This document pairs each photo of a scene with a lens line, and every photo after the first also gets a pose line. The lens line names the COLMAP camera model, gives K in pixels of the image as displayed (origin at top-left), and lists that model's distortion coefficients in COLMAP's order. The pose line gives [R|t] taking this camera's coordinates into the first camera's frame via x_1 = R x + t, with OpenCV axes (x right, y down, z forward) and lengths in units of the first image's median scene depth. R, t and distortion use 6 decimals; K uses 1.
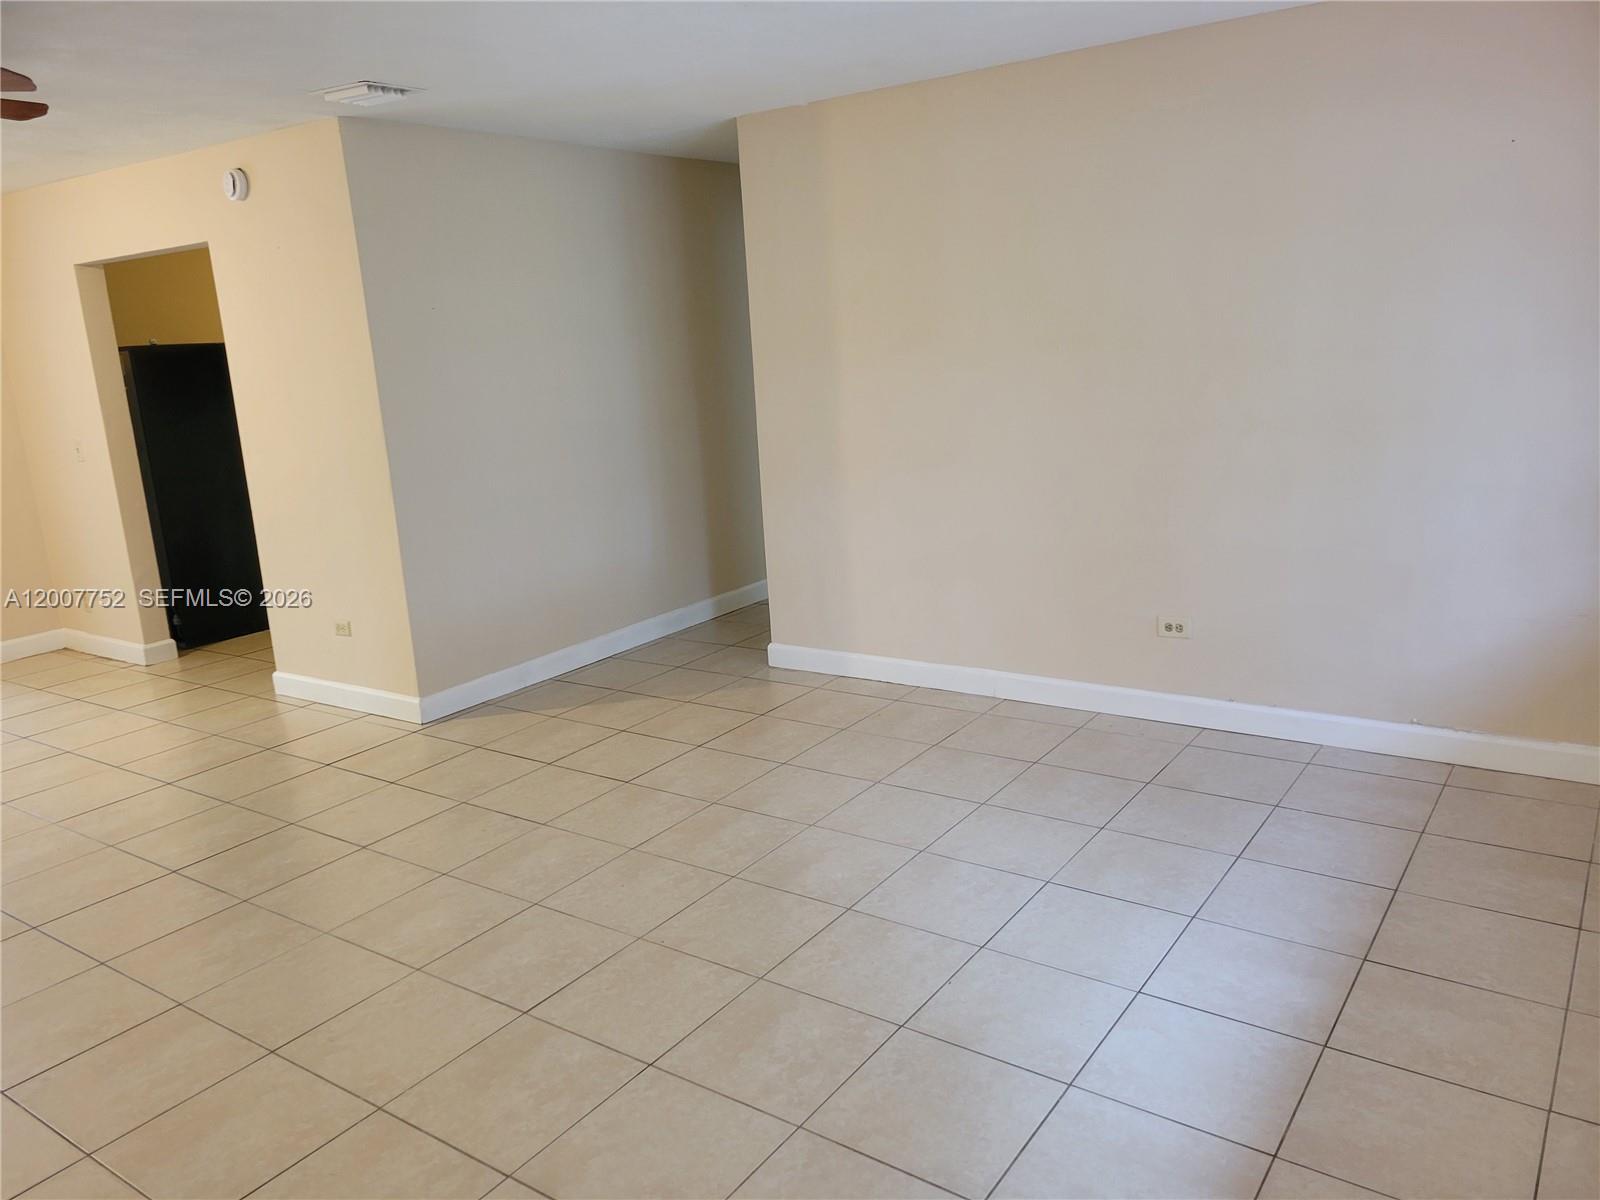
lens RADIAL K [[1199.9, 0, 800.0], [0, 1199.9, 600.0], [0, 0, 1]] dist [0.014594, -0.006882]
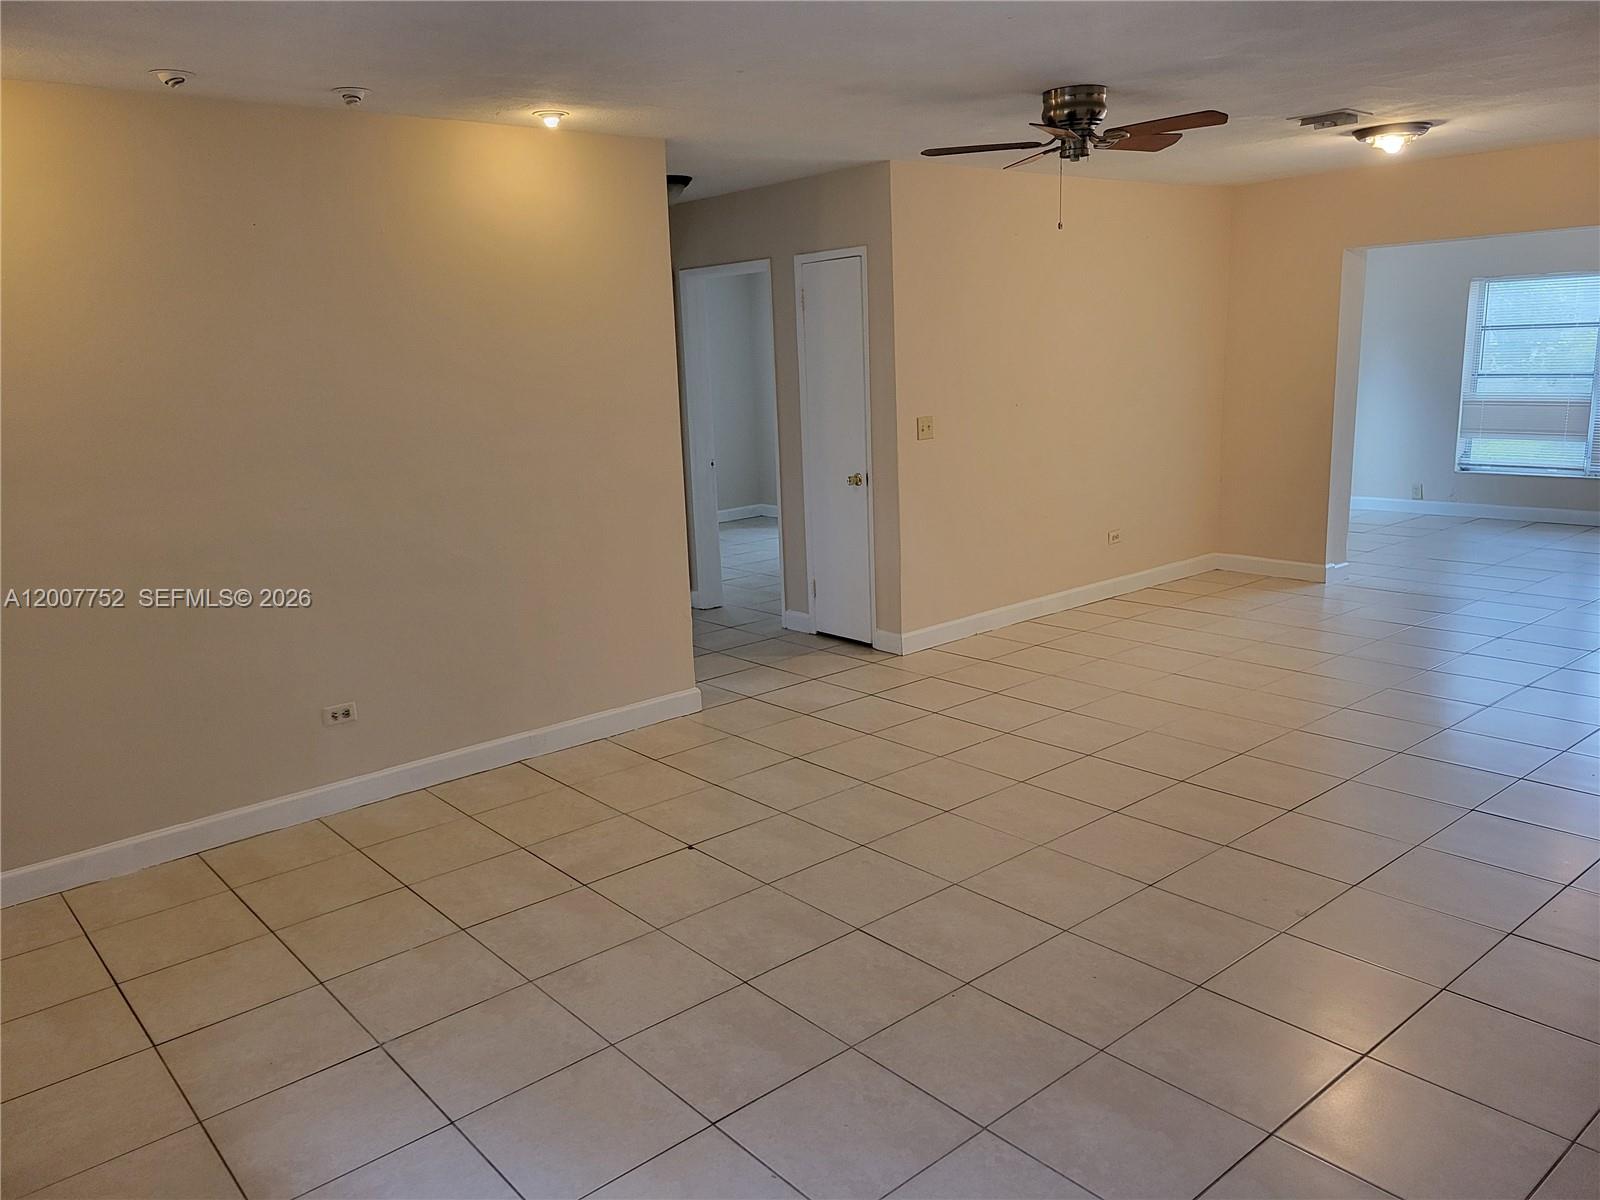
lens RADIAL K [[1199.9, 0, 800.0], [0, 1199.9, 600.0], [0, 0, 1]] dist [0.014594, -0.006882]
pose [[-0.247939, 0.269162, -0.930633, 0.762360], [-0.167454, 0.934262, 0.314824, -0.305701], [0.954194, 0.233895, -0.186568, 1.052662]]
